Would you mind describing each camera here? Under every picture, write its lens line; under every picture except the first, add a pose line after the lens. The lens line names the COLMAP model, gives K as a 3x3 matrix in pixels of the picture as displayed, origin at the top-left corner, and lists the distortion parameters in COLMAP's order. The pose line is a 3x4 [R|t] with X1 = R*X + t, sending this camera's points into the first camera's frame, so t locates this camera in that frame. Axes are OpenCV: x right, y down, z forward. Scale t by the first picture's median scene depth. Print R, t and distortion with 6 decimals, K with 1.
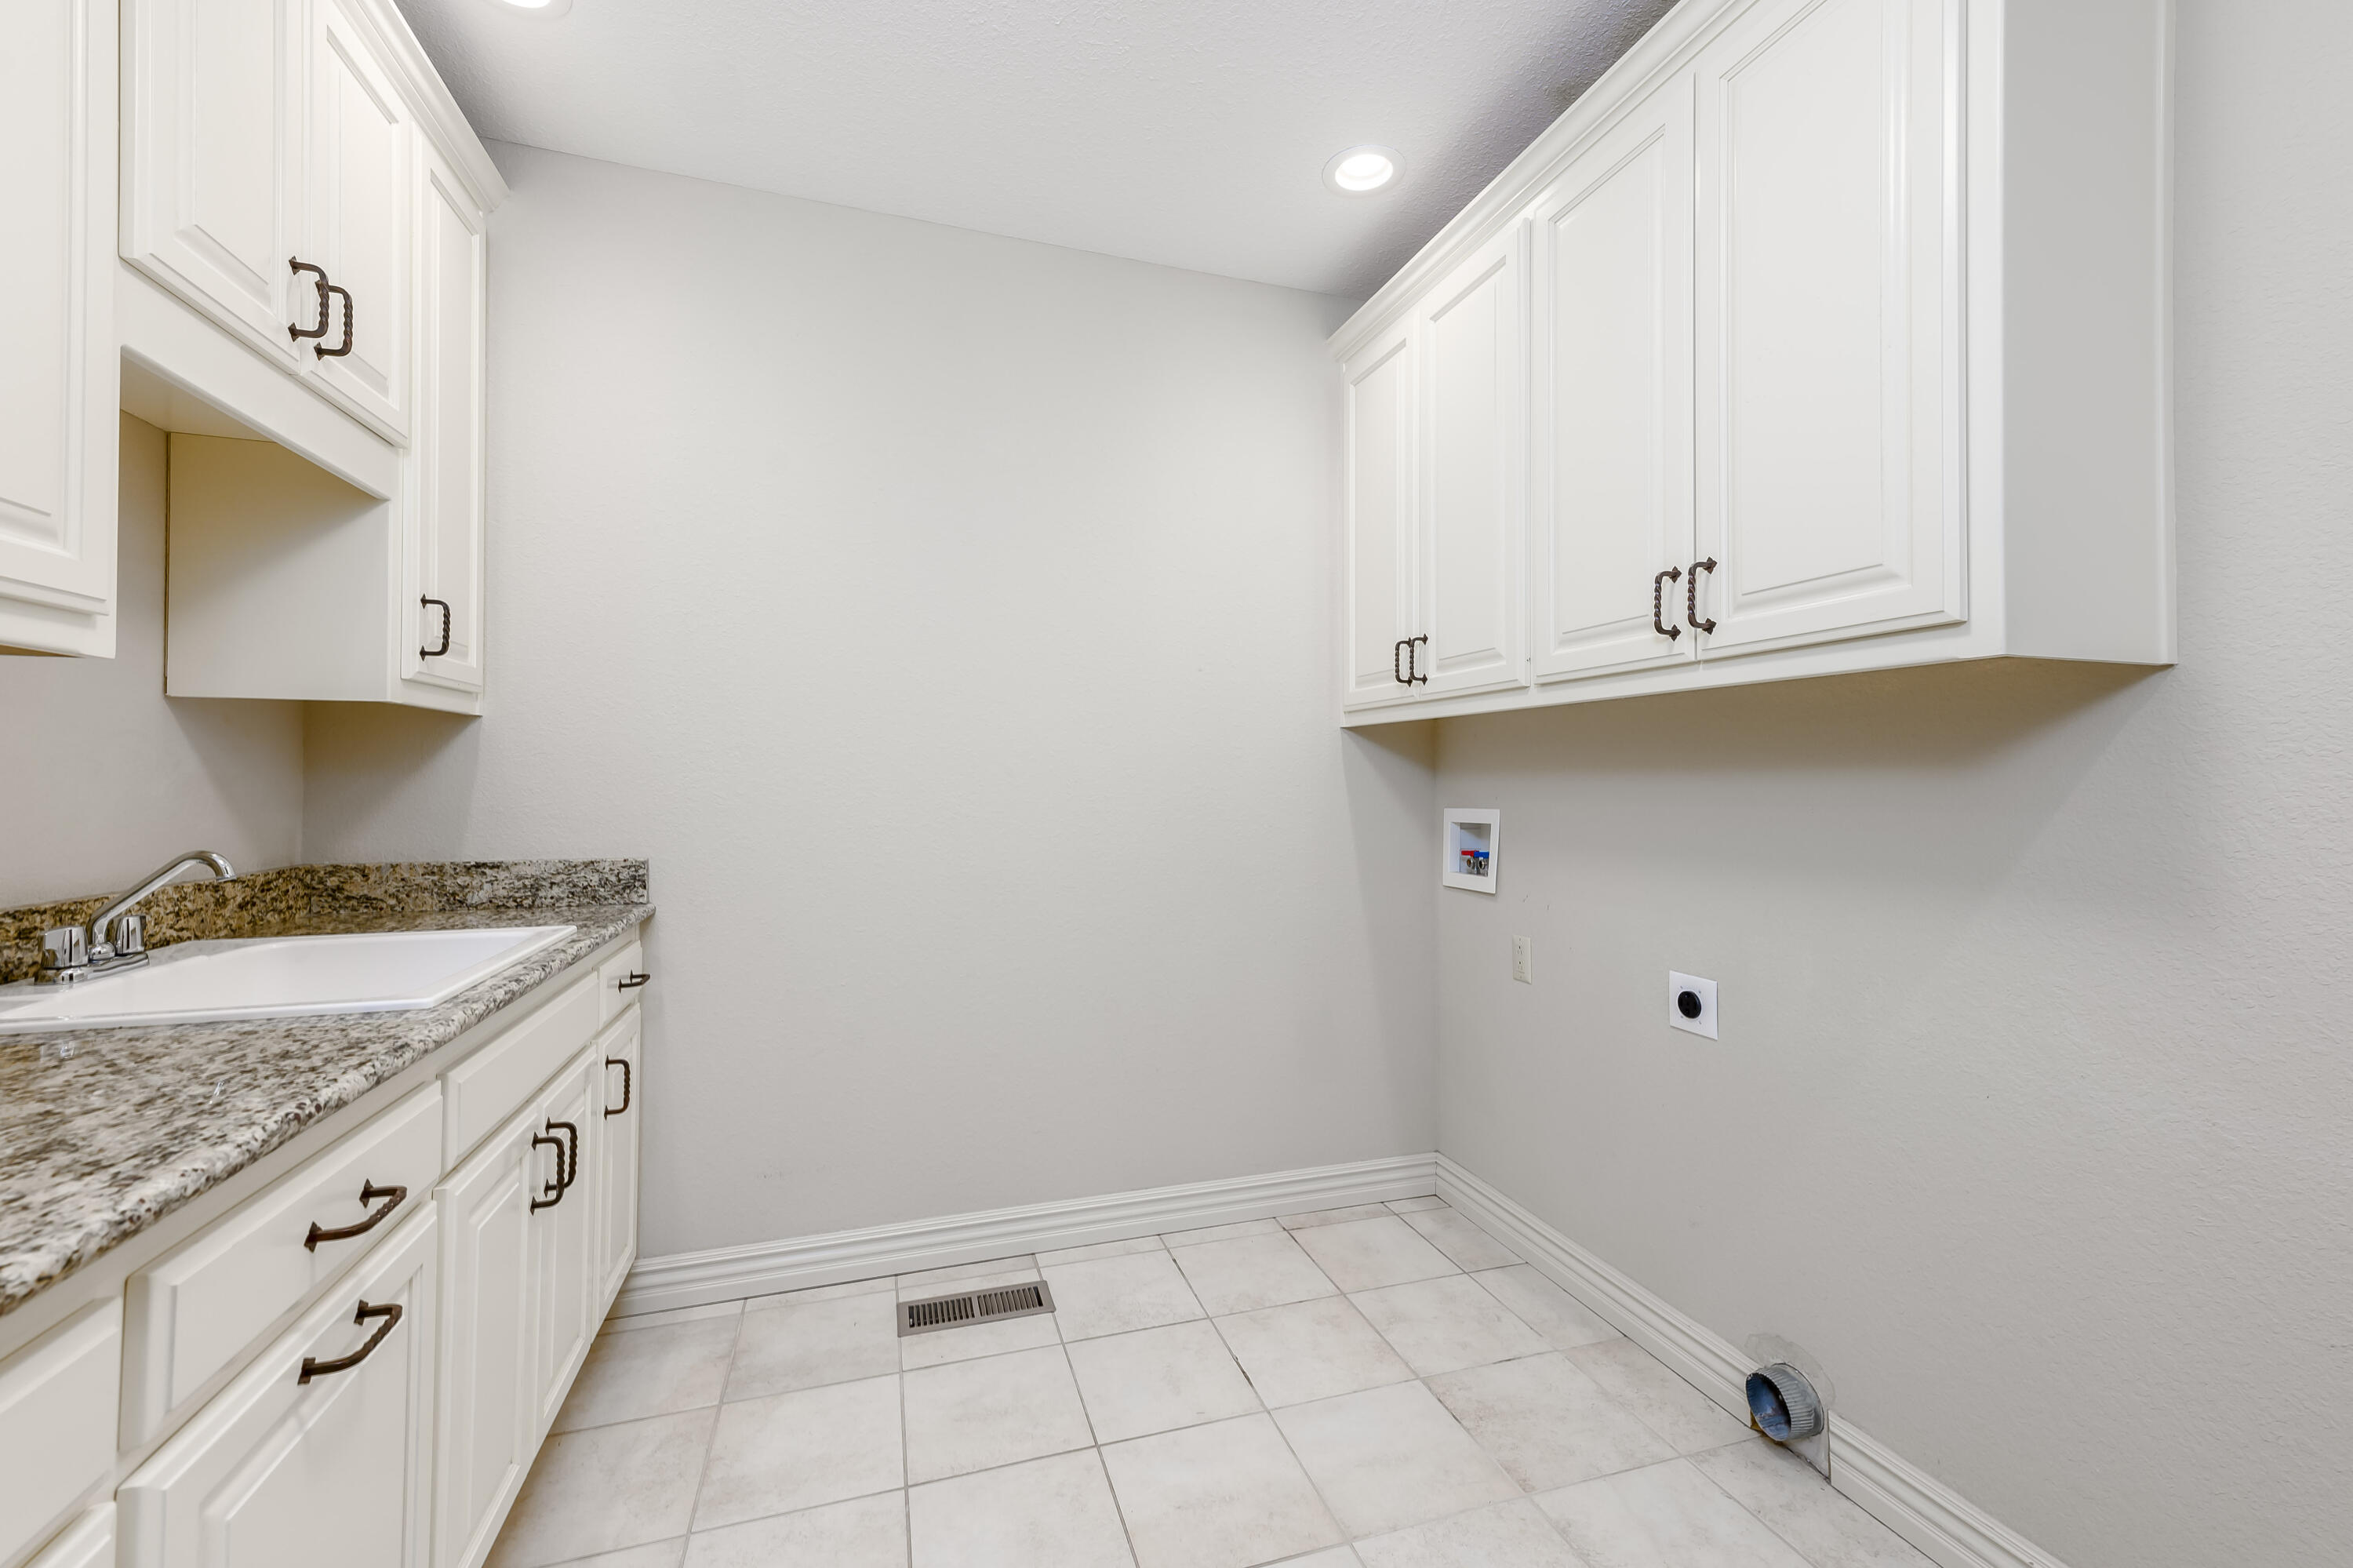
lens RADIAL K [[961.6, 0, 1178.5], [0, 961.6, 768.0], [0, 0, 1]] dist [0.017543, -0.000265]
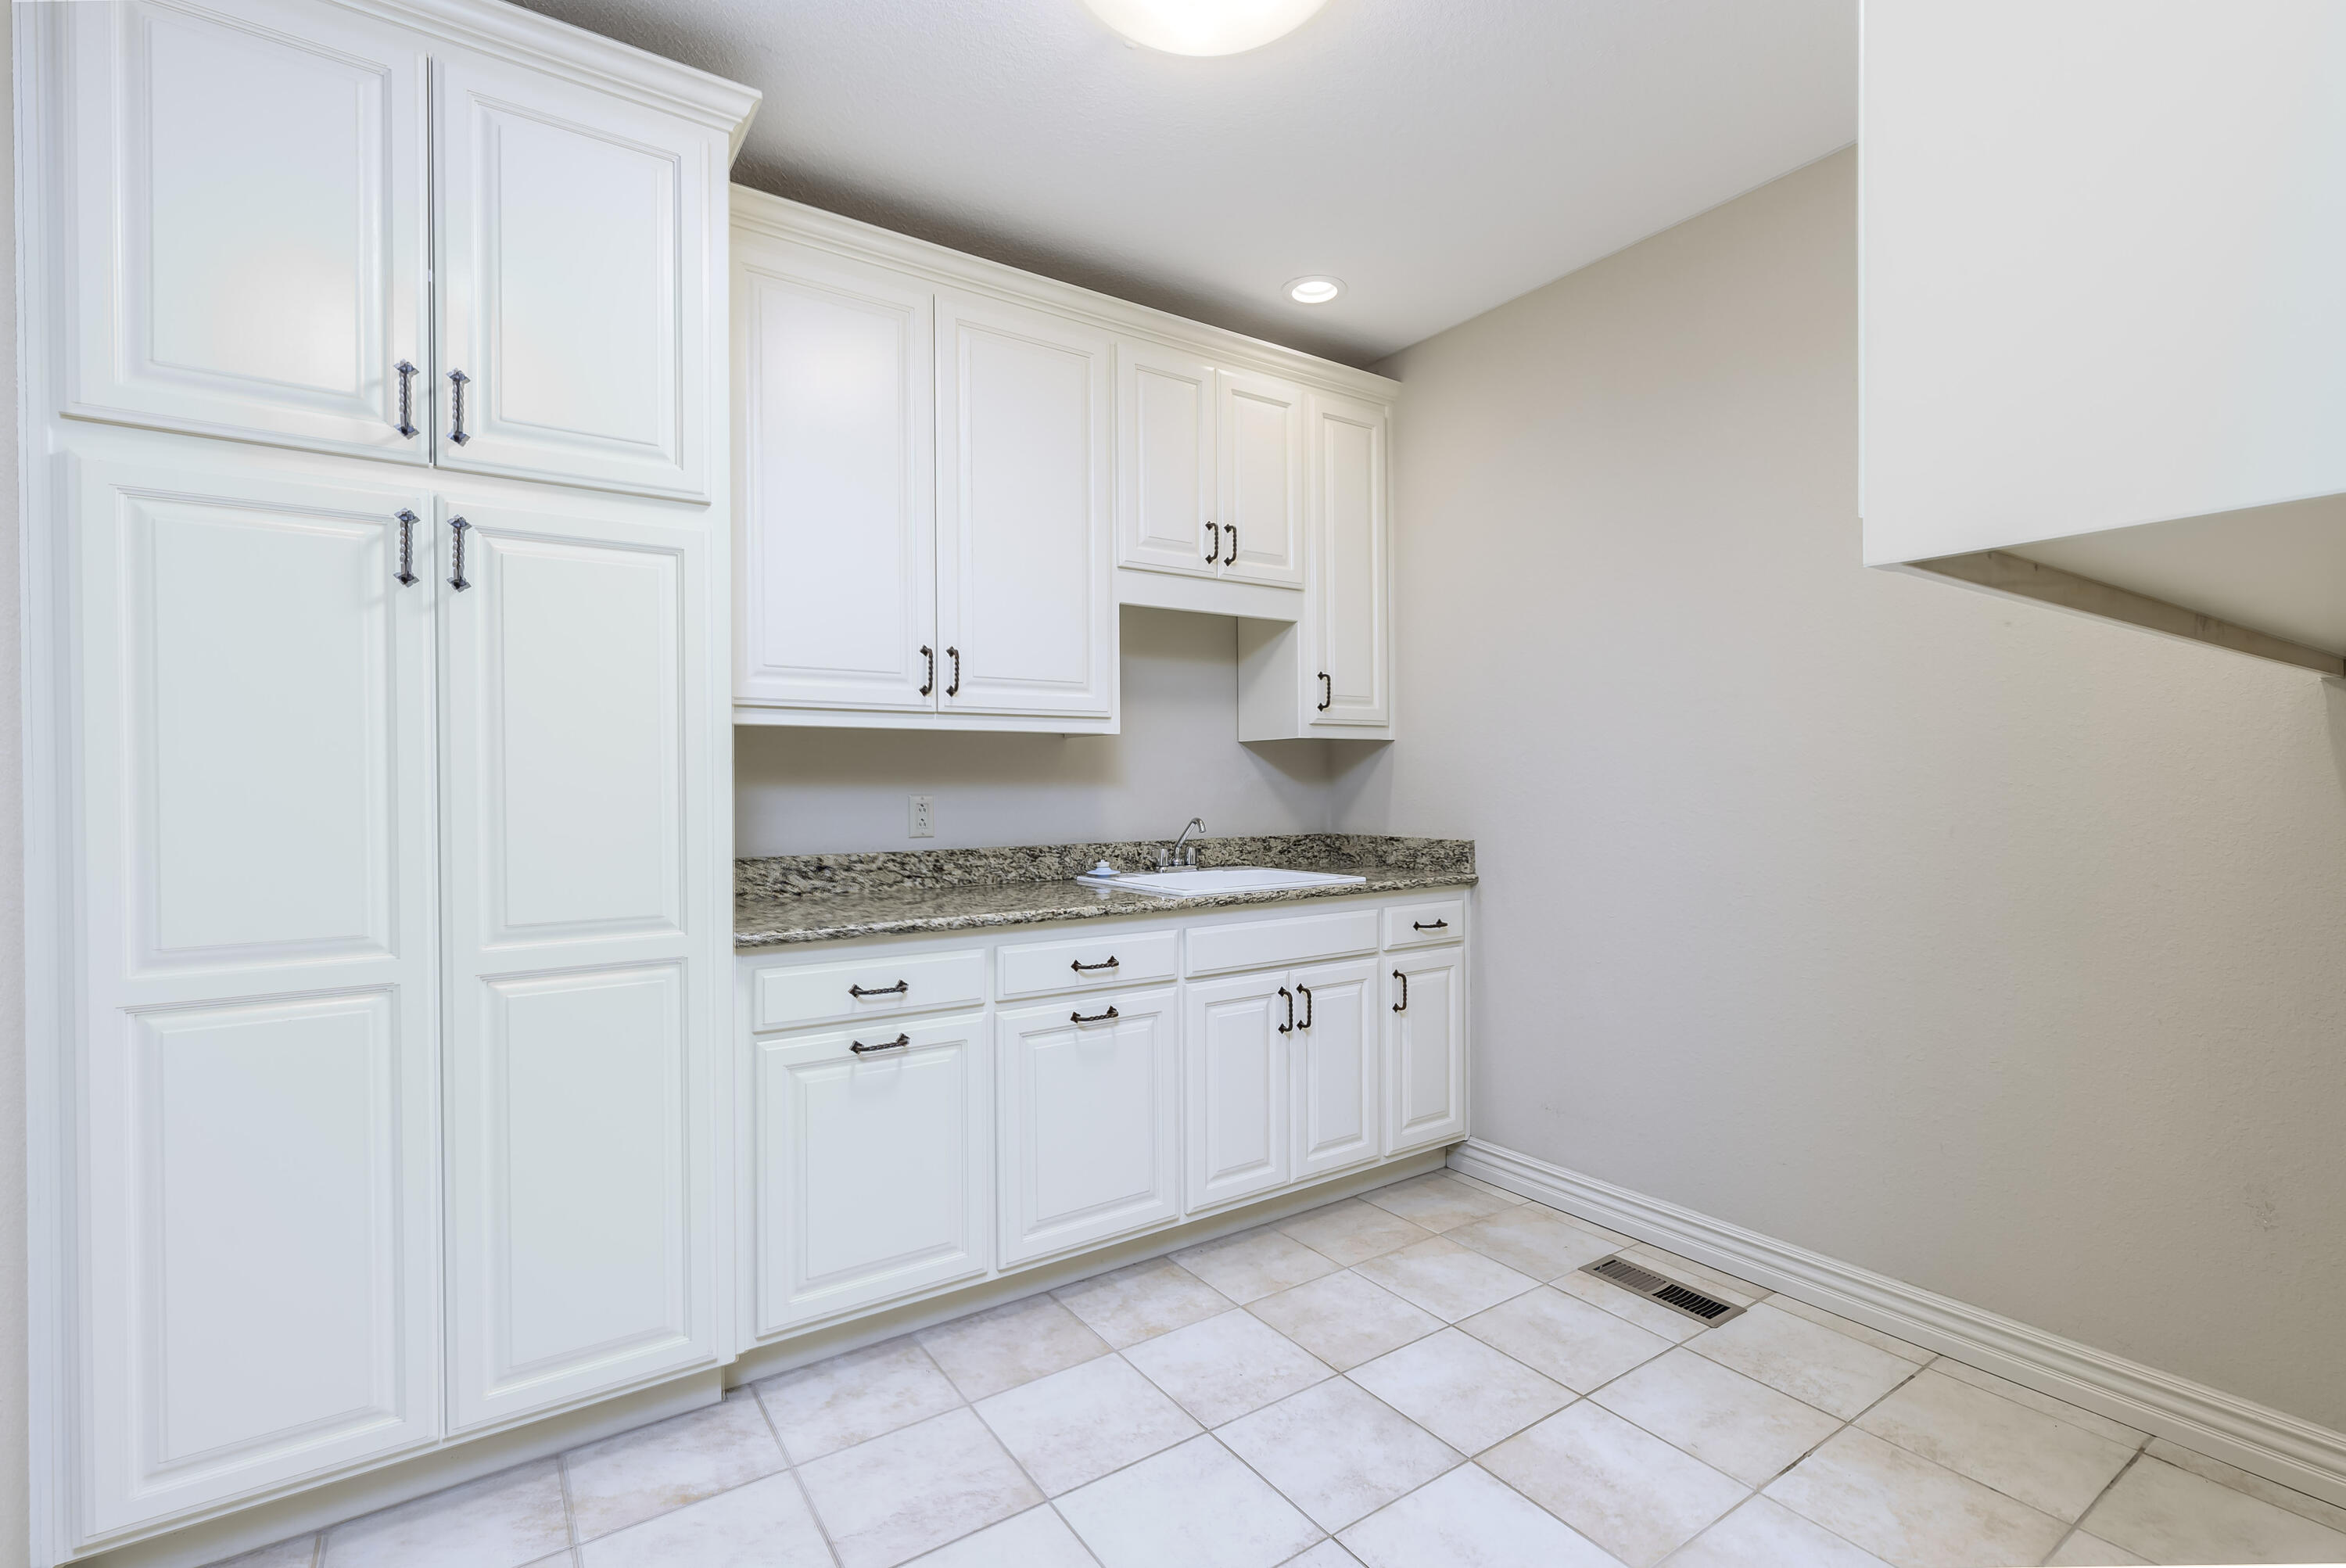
lens RADIAL K [[1050.7, 0, 1173.9], [0, 1050.7, 792.8], [0, 0, 1]] dist [-0.001292, 0.000111]
pose [[0.282666, 0.001209, -0.959218, 0.785217], [0.021708, 0.999735, 0.007657, 0.008590], [0.958973, -0.022987, 0.282564, 0.216970]]
